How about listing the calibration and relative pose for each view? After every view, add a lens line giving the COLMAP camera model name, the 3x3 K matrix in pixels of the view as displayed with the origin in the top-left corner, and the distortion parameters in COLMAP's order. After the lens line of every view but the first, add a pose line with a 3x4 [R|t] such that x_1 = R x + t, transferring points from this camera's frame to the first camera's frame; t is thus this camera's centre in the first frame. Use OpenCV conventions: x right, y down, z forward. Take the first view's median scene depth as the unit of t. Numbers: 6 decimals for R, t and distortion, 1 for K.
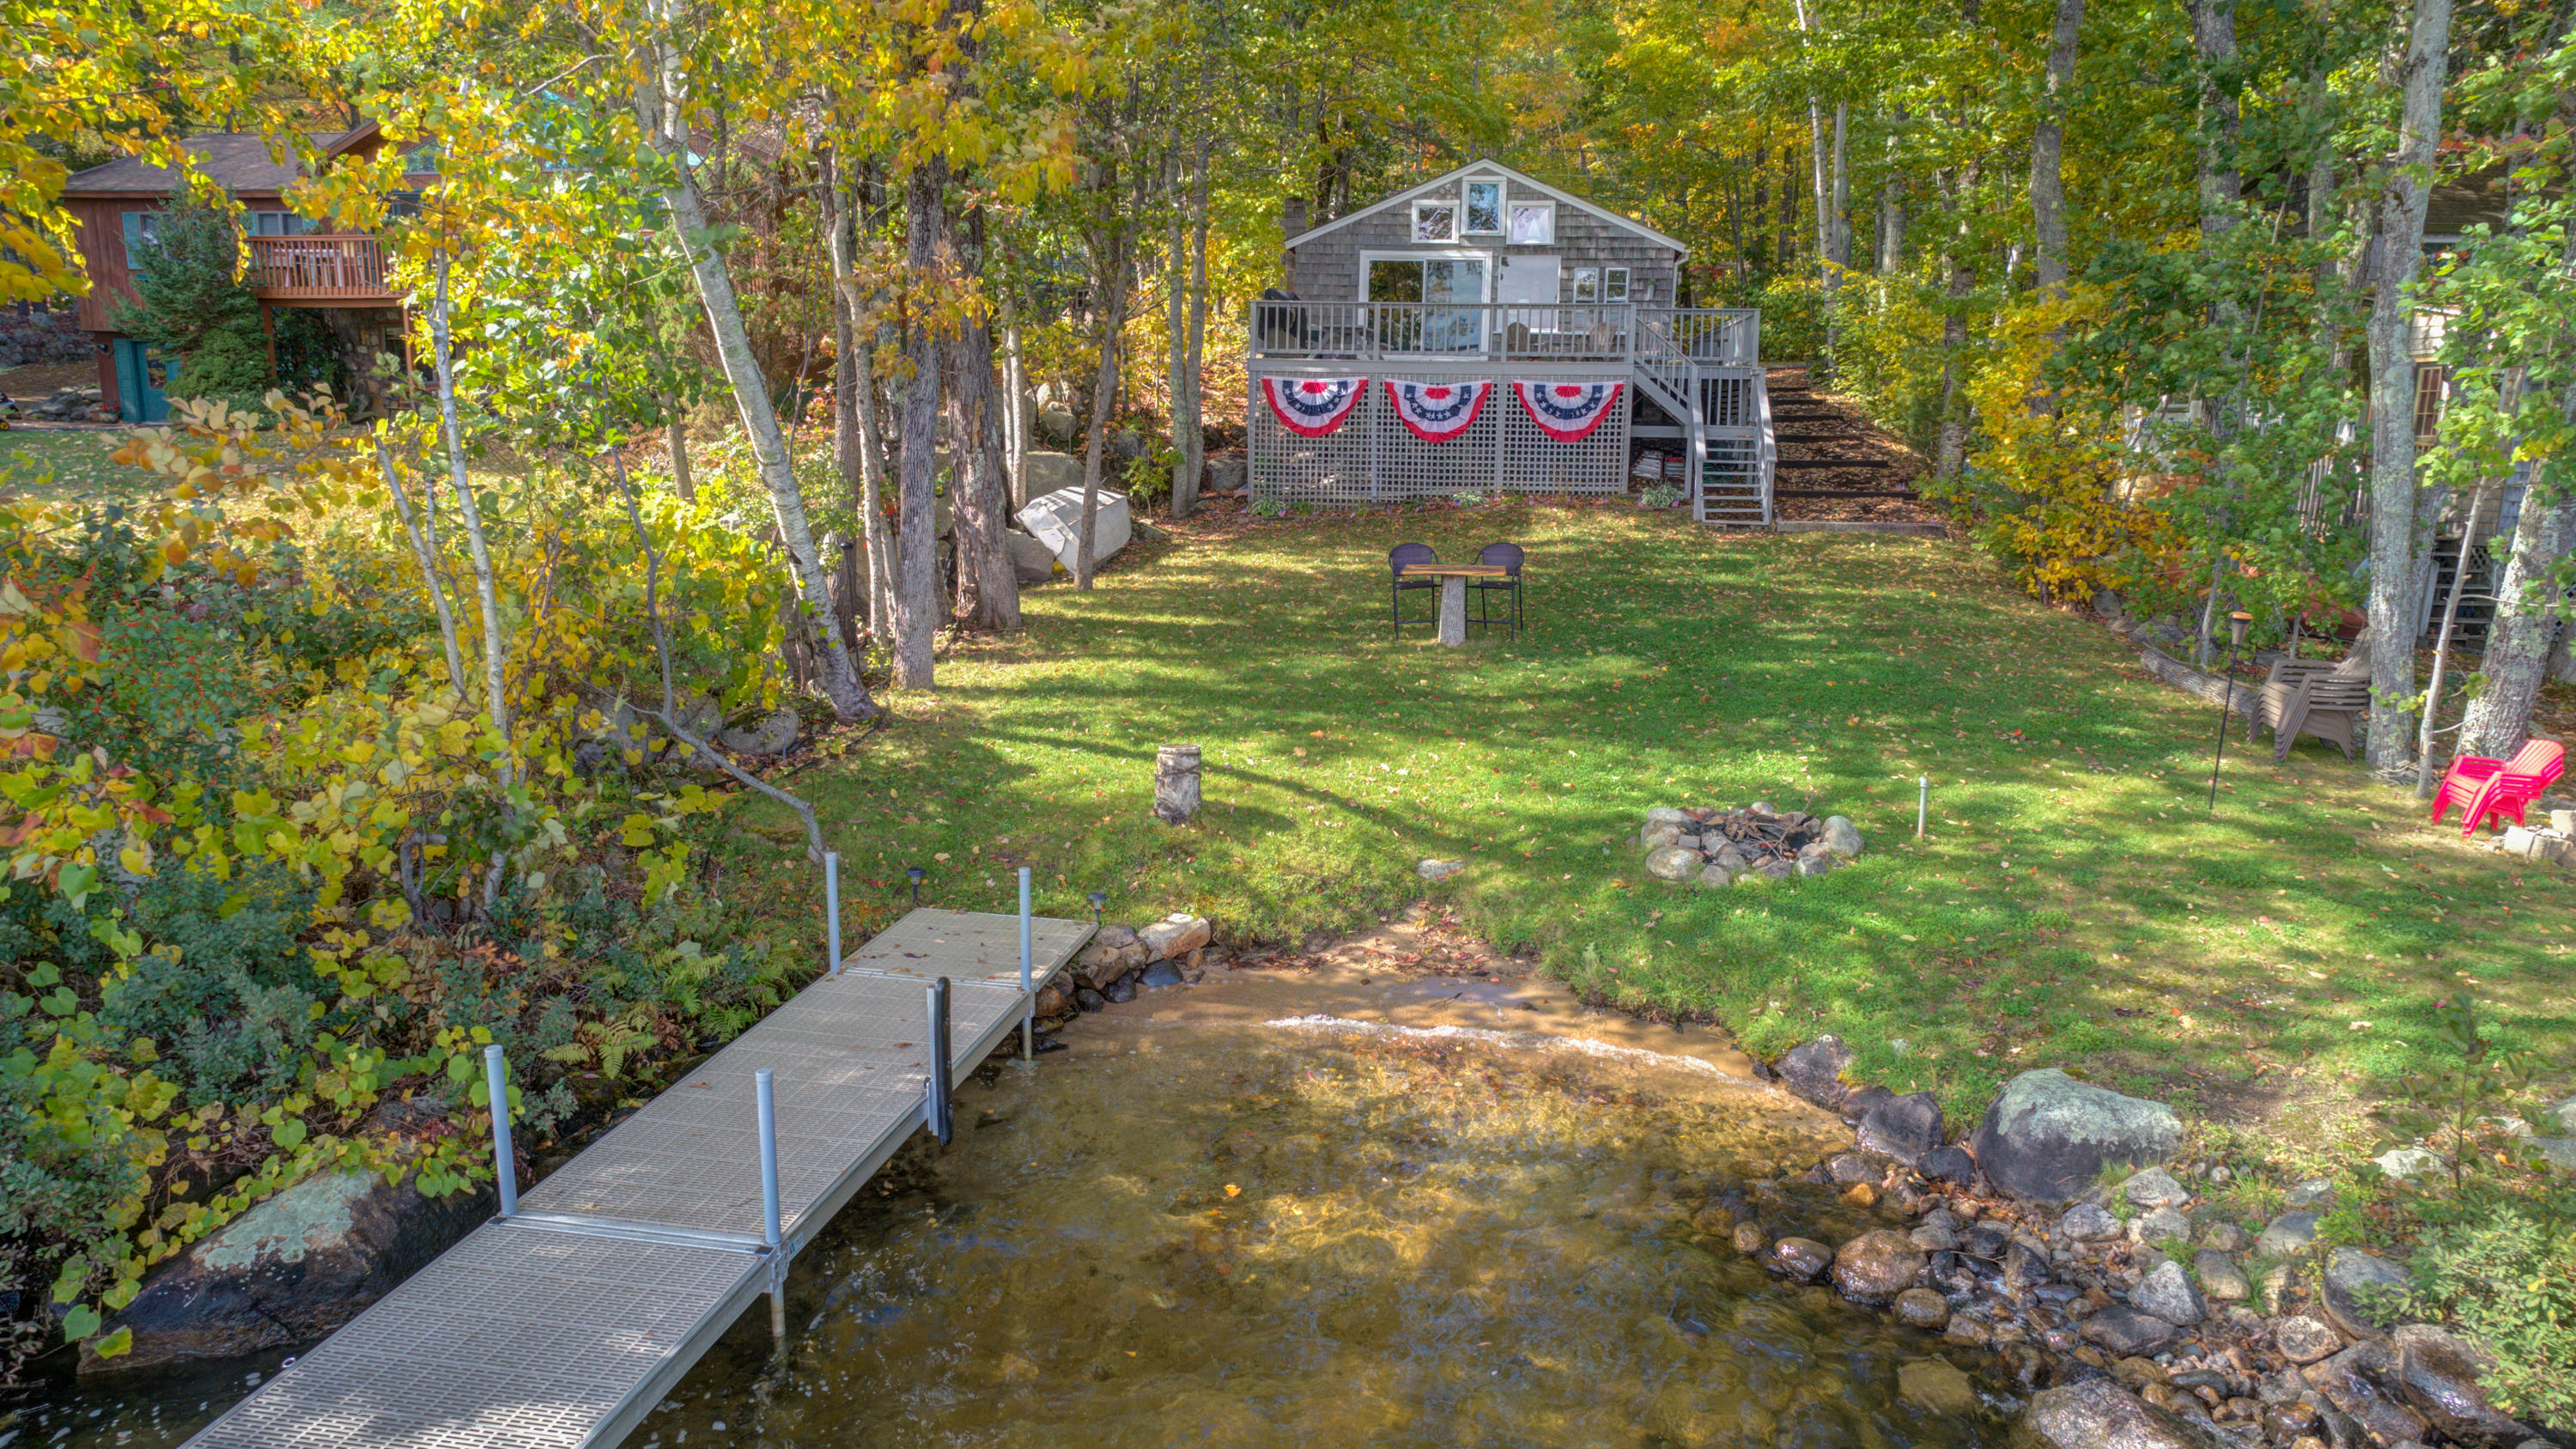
lens RADIAL K [[1780.0, 0, 1294.7], [0, 1780.0, 717.8], [0, 0, 1]] dist [-0.035510, 0.002982]
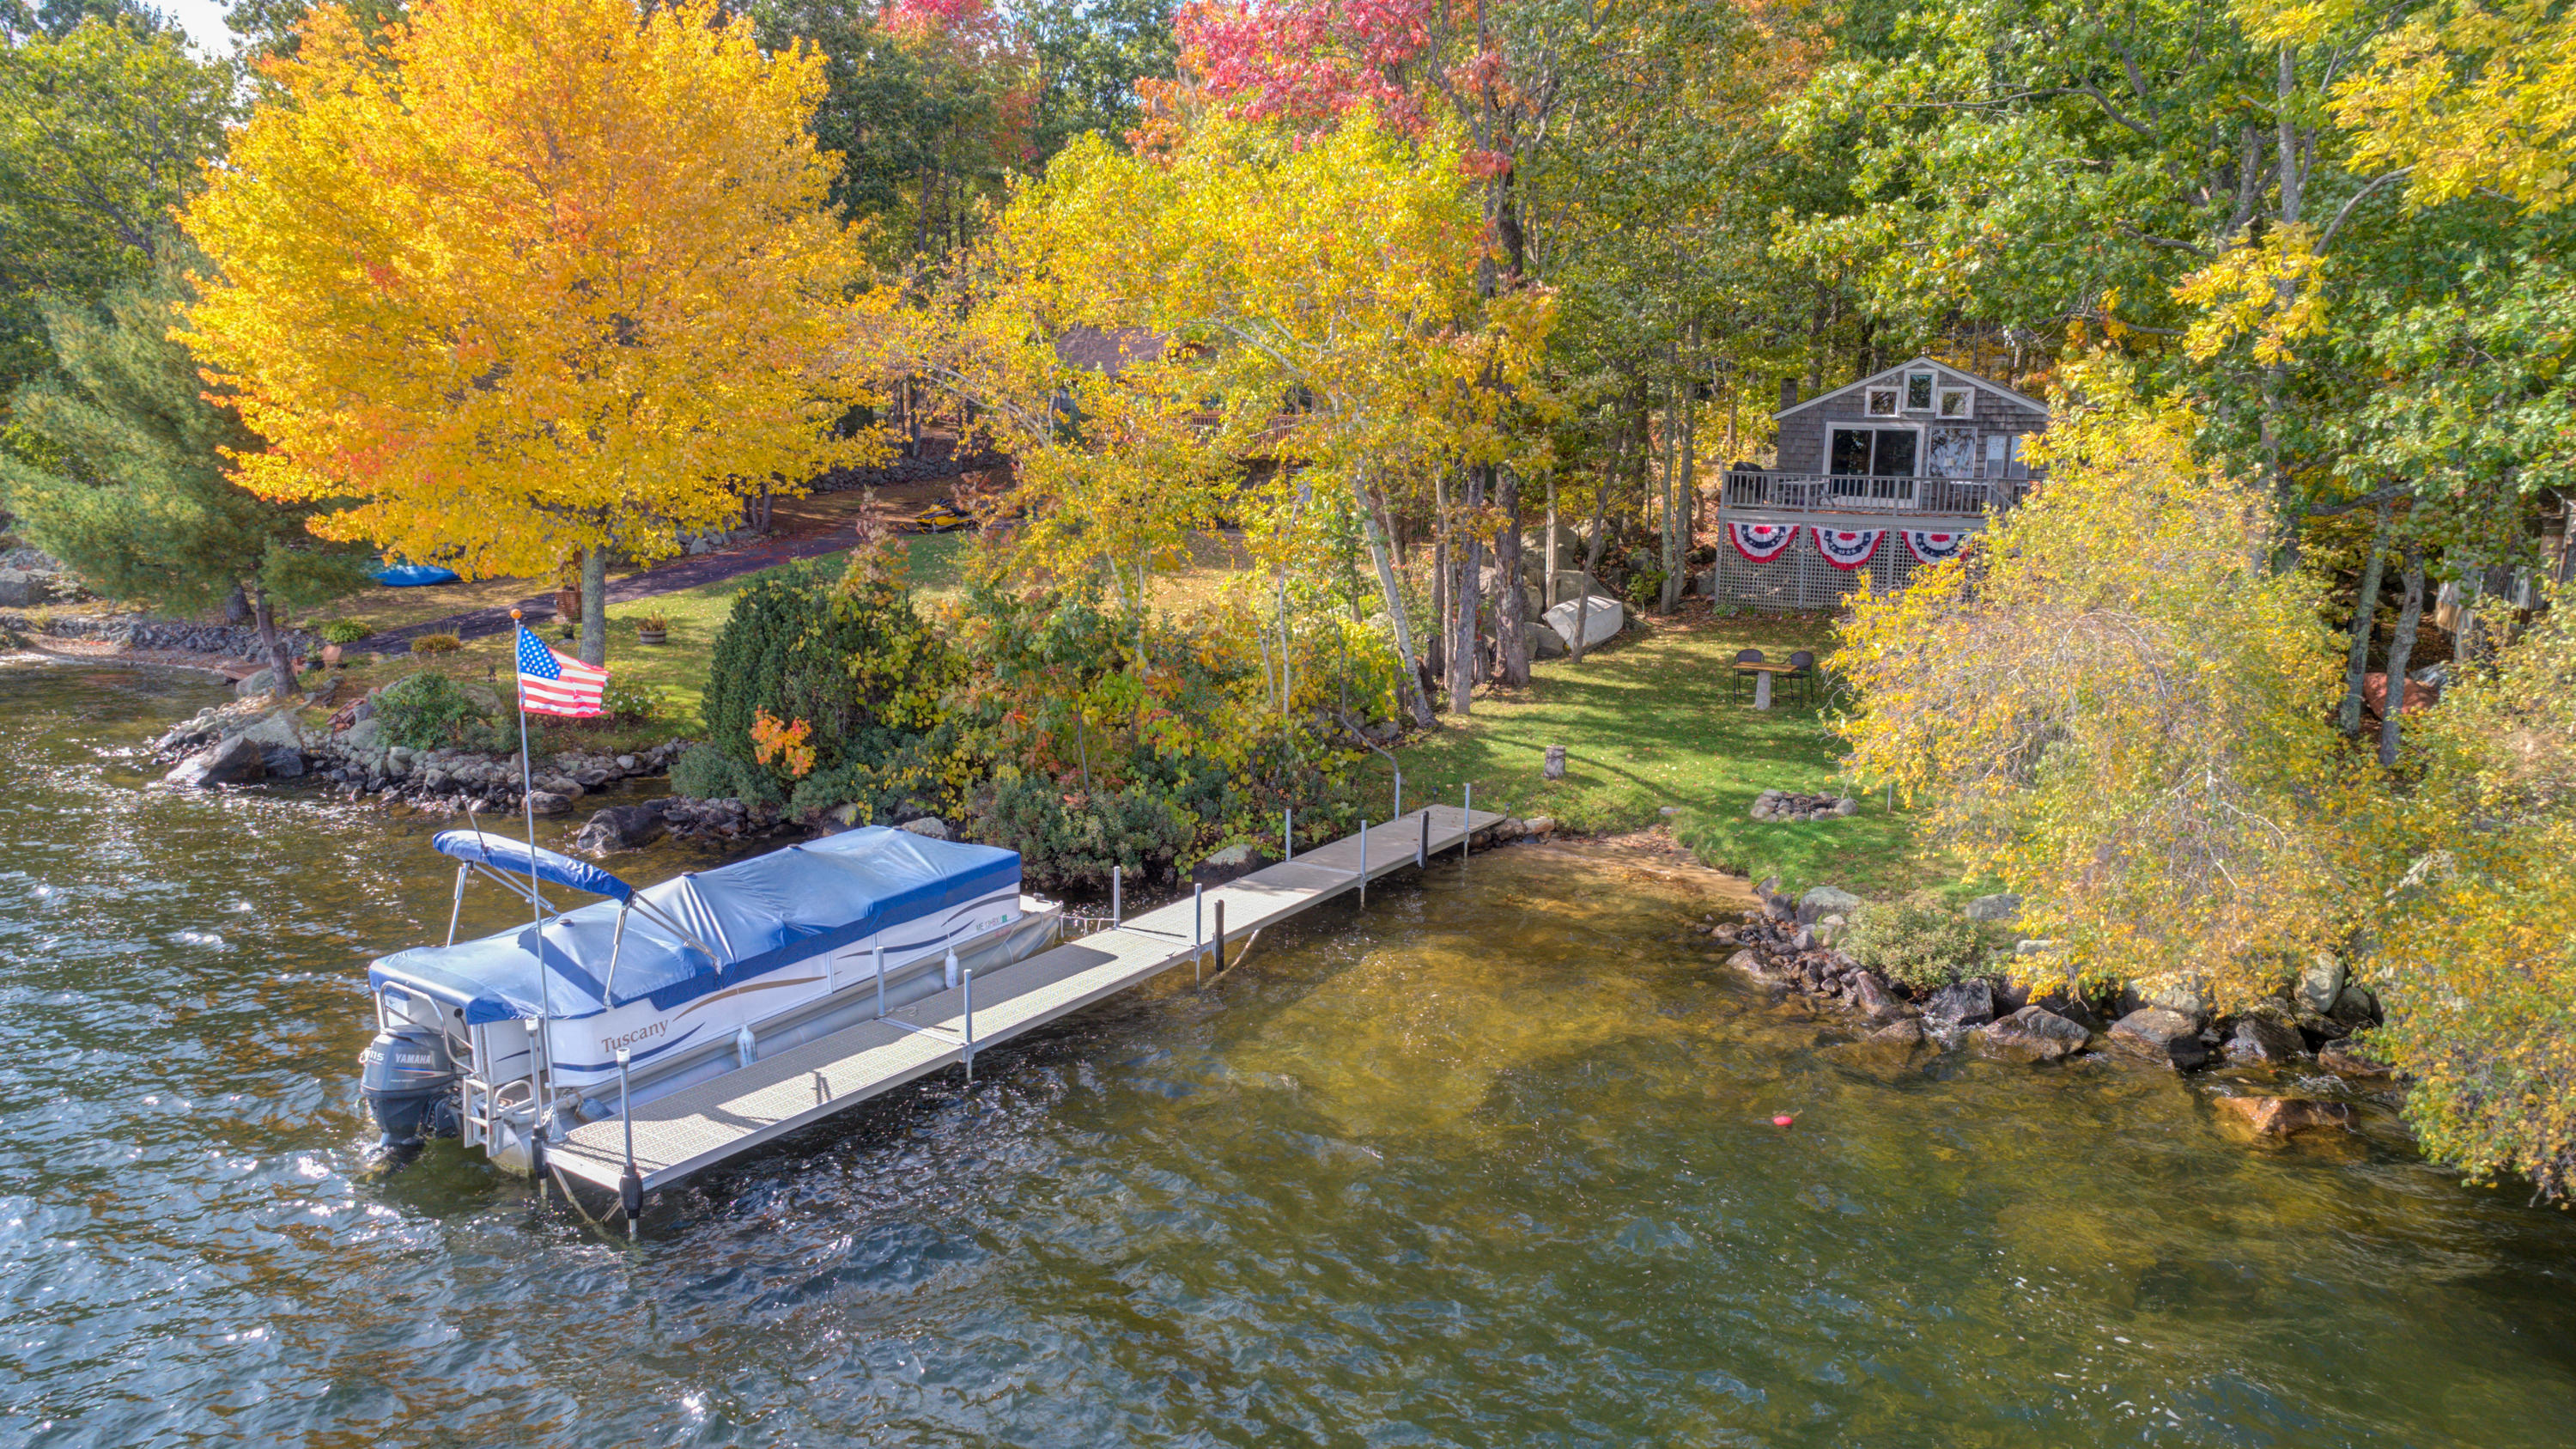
lens RADIAL K [[1780.0, 0, 1288.1], [0, 1780.0, 725.1], [0, 0, 1]] dist [-0.035510, 0.002982]
pose [[0.932841, 0.064069, -0.354547, 0.276461], [-0.069242, 0.997598, -0.001908, 0.011651], [0.353573, 0.026329, 0.935036, -0.816626]]
